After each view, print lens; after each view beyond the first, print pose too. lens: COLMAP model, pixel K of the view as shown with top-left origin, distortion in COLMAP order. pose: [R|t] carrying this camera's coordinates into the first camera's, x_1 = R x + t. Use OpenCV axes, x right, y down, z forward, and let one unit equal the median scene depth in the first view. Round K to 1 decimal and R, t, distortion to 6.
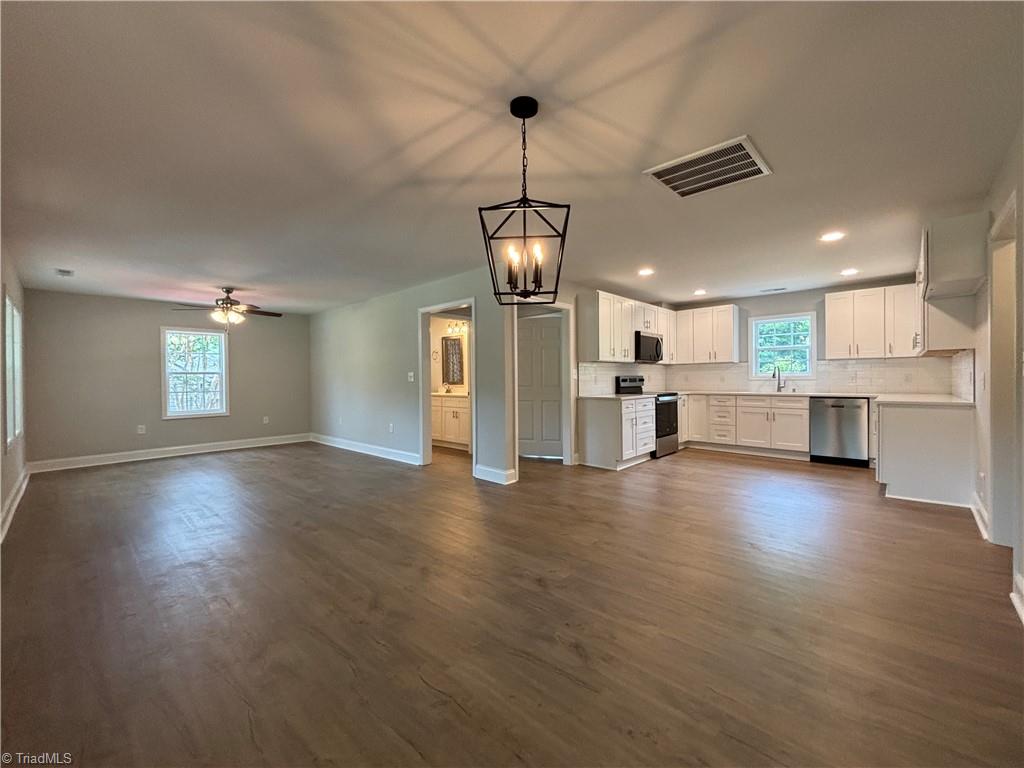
lens RADIAL K [[415.3, 0, 512.0], [0, 415.3, 384.0], [0, 0, 1]] dist [-0.001749, 0.000090]
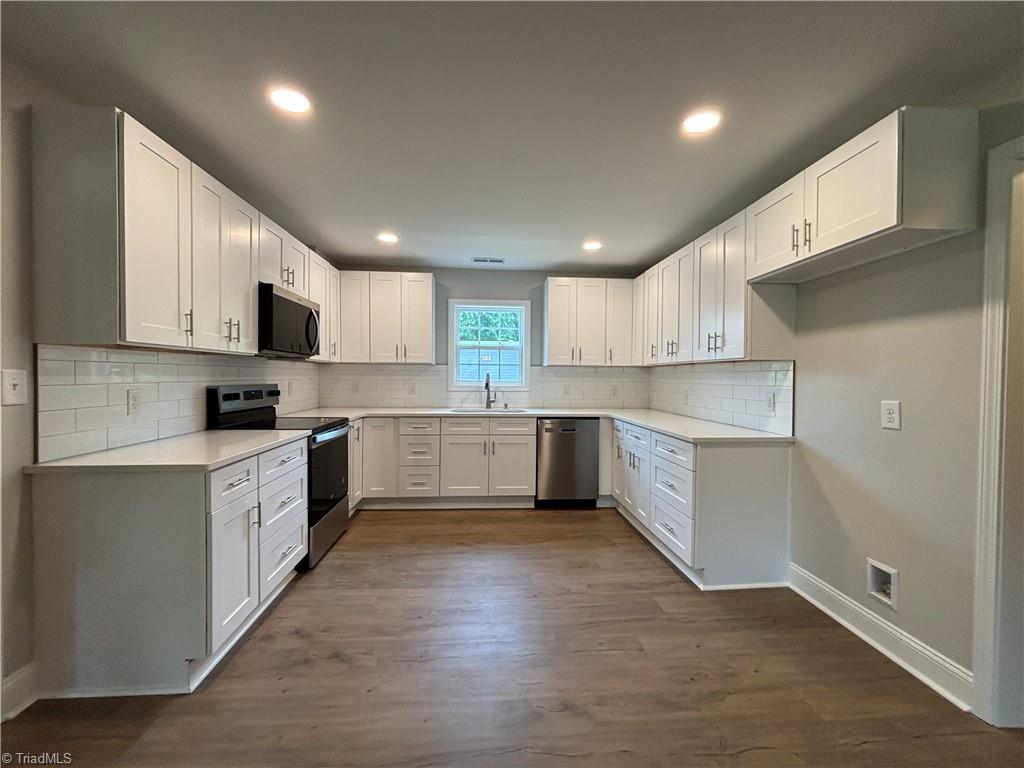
lens RADIAL K [[415.3, 0, 512.0], [0, 415.3, 384.0], [0, 0, 1]] dist [-0.001749, 0.000090]
pose [[0.676624, 0.002775, 0.736323, 0.170128], [-0.006444, 0.999977, 0.002152, -0.027450], [-0.736300, -0.006201, 0.676627, 0.555300]]
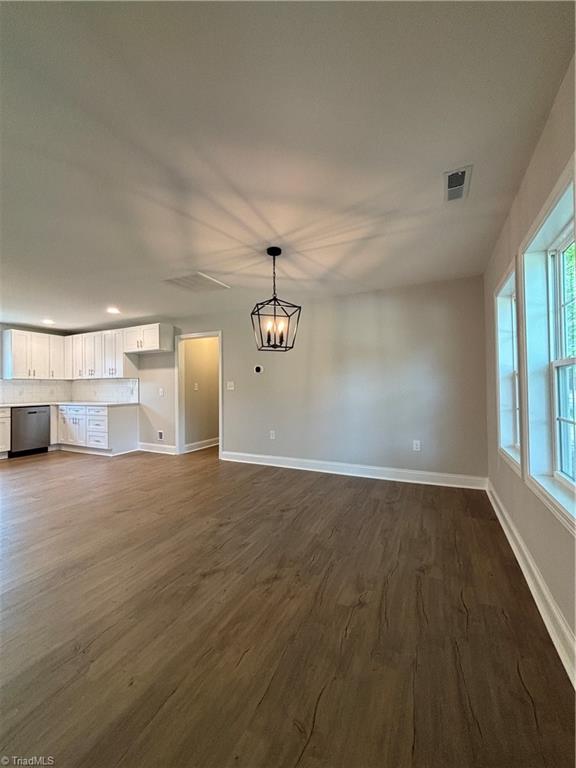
lens RADIAL K [[311.5, 0, 288.0], [0, 311.5, 384.0], [0, 0, 1]] dist [-0.001749, 0.000090]
pose [[-0.295205, 0.022205, 0.955176, -0.460806], [0.025026, 0.999567, -0.015502, -0.005241], [-0.955106, 0.019328, -0.295633, 0.461275]]
